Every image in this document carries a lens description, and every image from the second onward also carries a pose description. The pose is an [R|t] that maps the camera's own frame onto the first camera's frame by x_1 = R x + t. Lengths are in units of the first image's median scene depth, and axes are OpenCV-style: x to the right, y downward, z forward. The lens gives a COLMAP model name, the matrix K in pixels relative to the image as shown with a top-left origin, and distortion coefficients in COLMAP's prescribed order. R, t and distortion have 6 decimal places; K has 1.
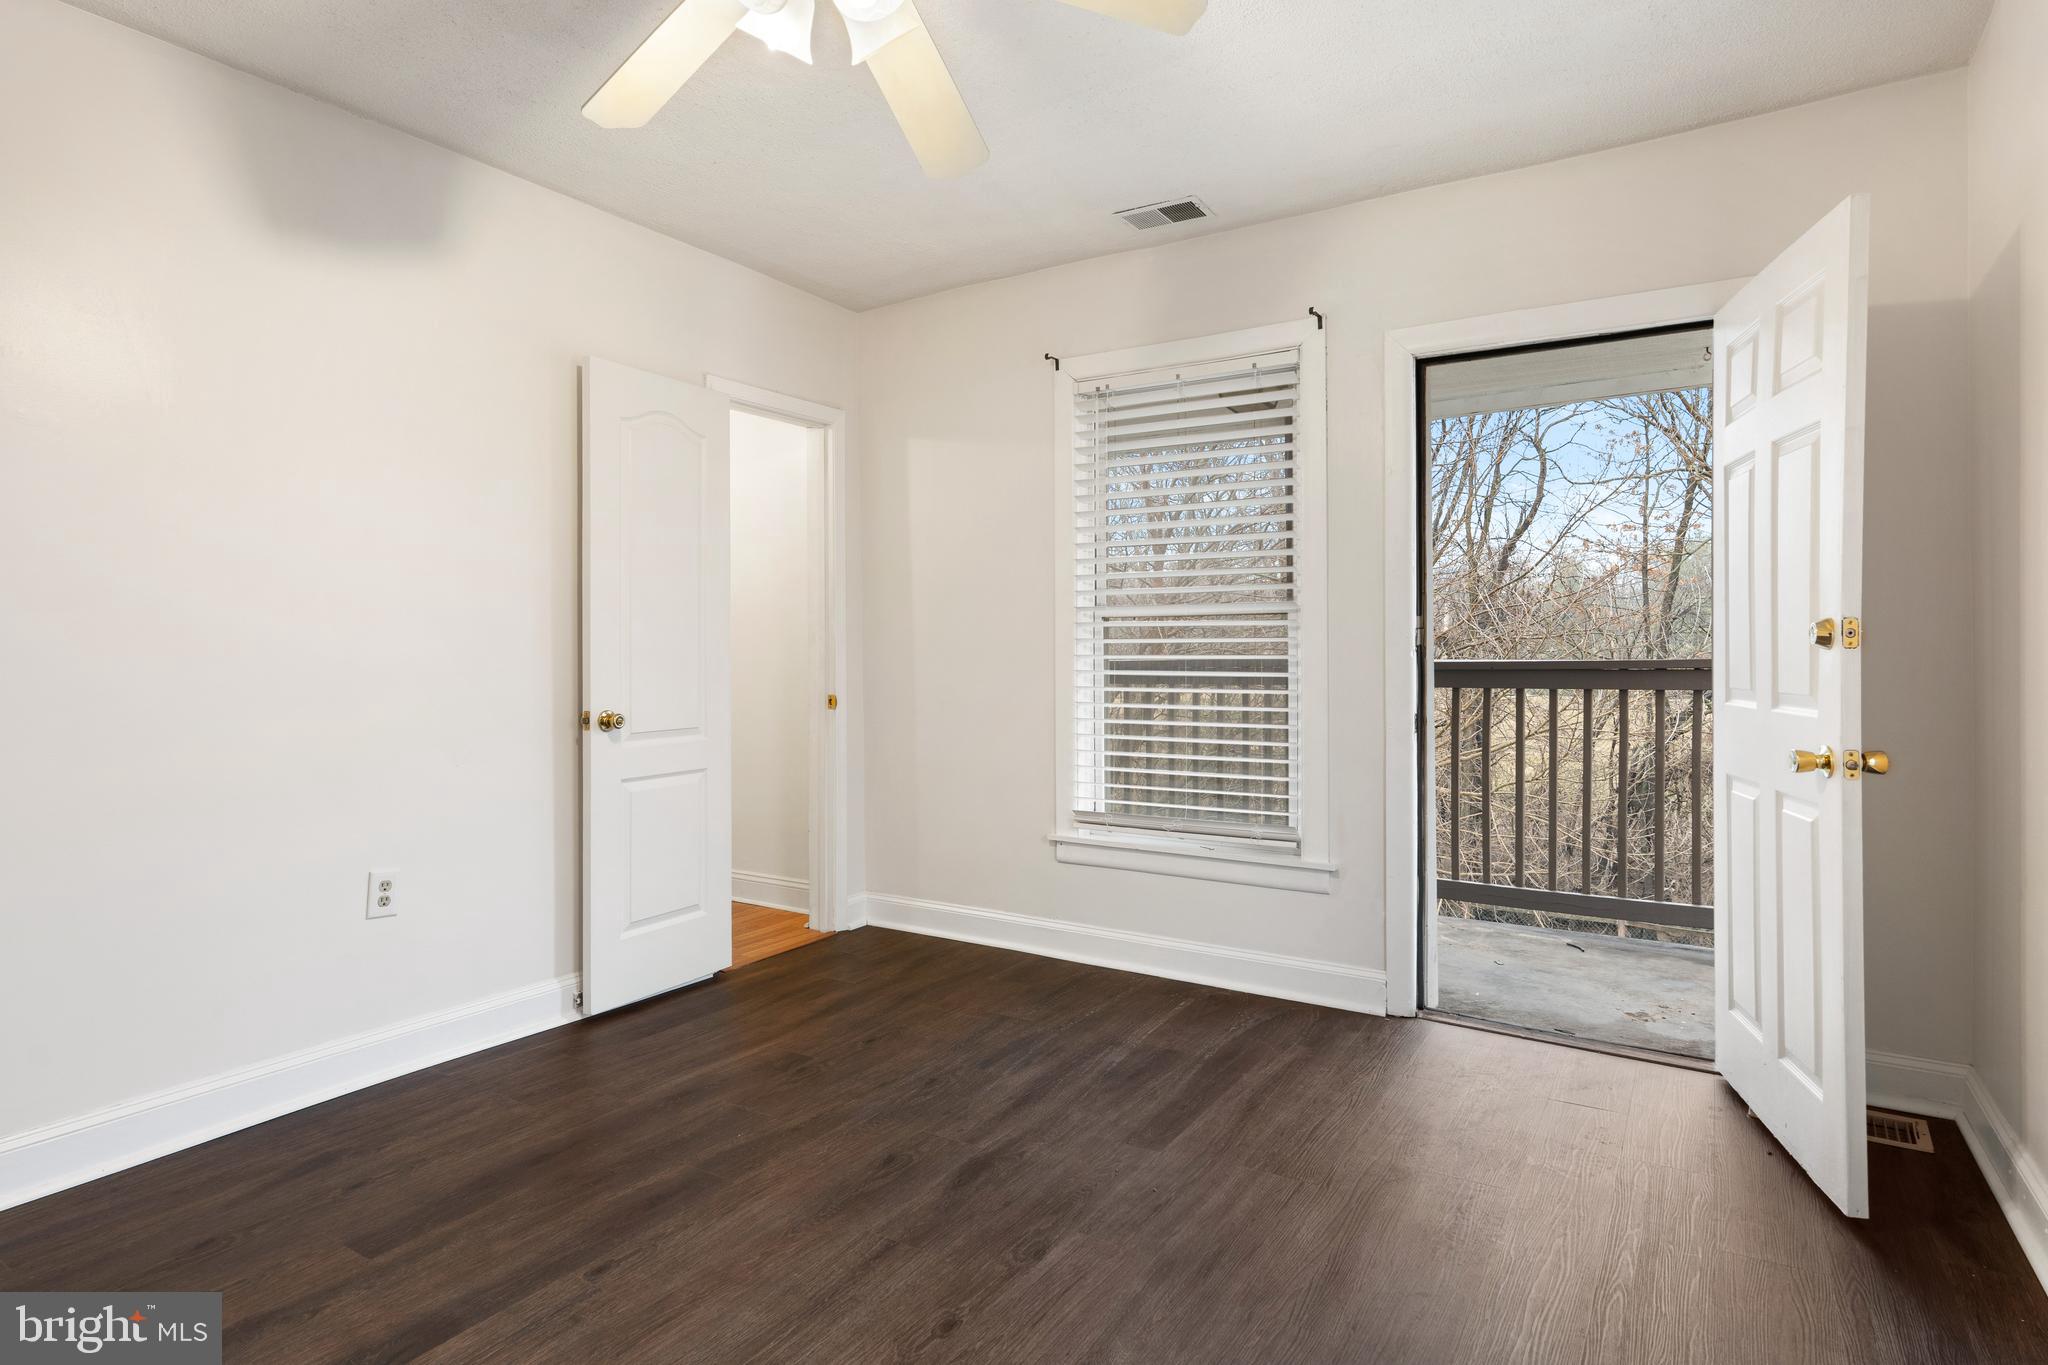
lens RADIAL K [[1108.1, 0, 1034.1], [0, 1108.1, 644.2], [0, 0, 1]] dist [-0.007230, 0.000625]
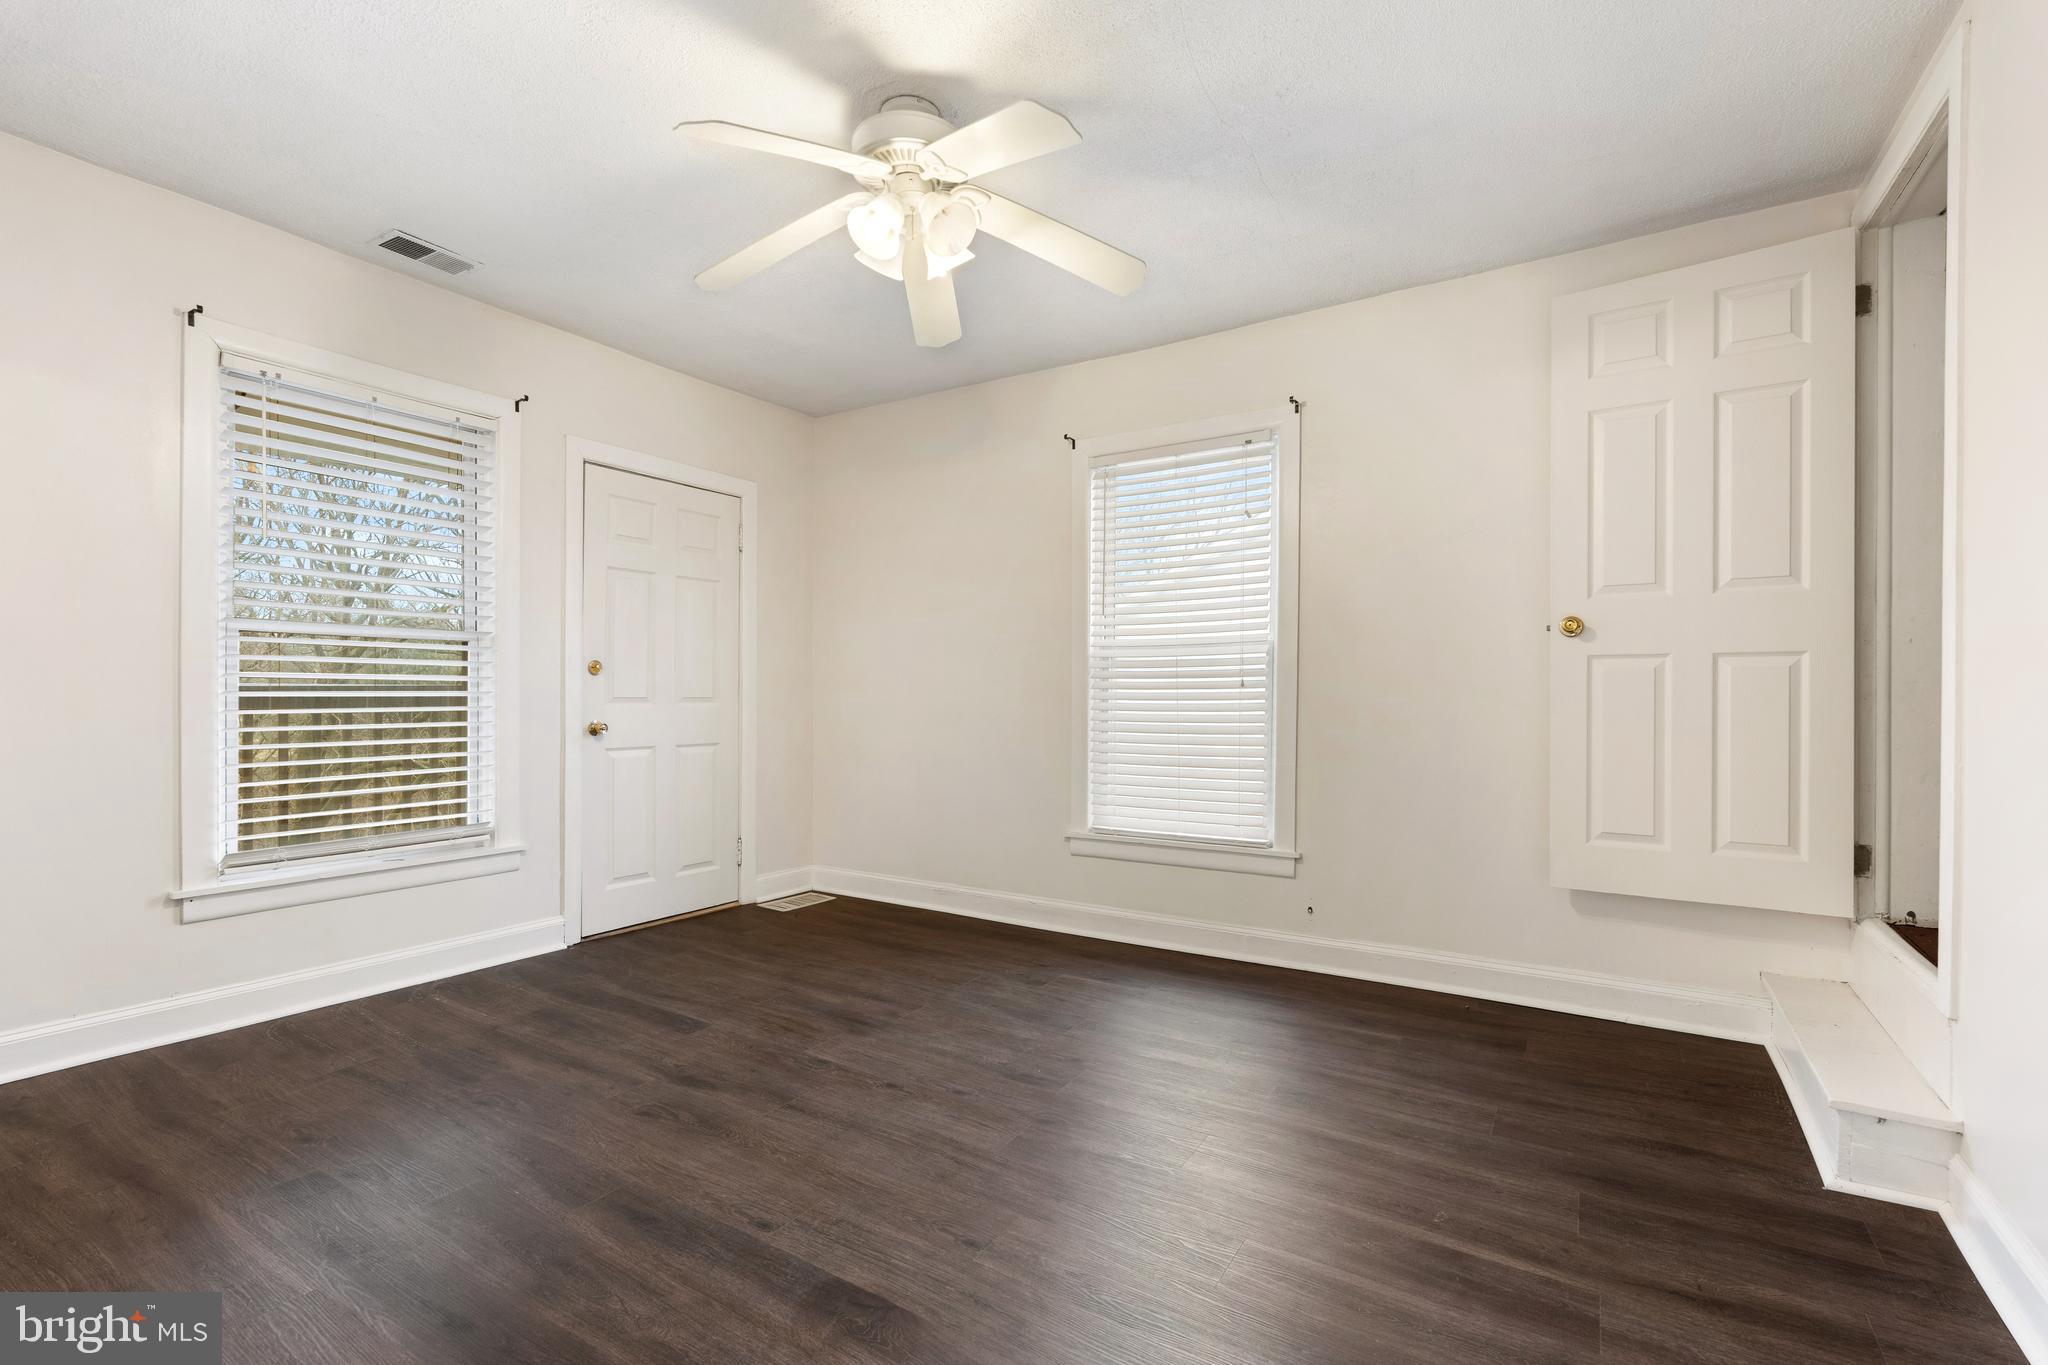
lens RADIAL K [[910.6, 0, 1028.3], [0, 910.6, 696.9], [0, 0, 1]] dist [0.000159, 0.000158]
pose [[-0.005640, -0.007988, 0.999952, -0.858142], [-0.015001, 0.999856, 0.007902, 0.016989], [-0.999872, -0.014956, -0.005759, 0.492137]]
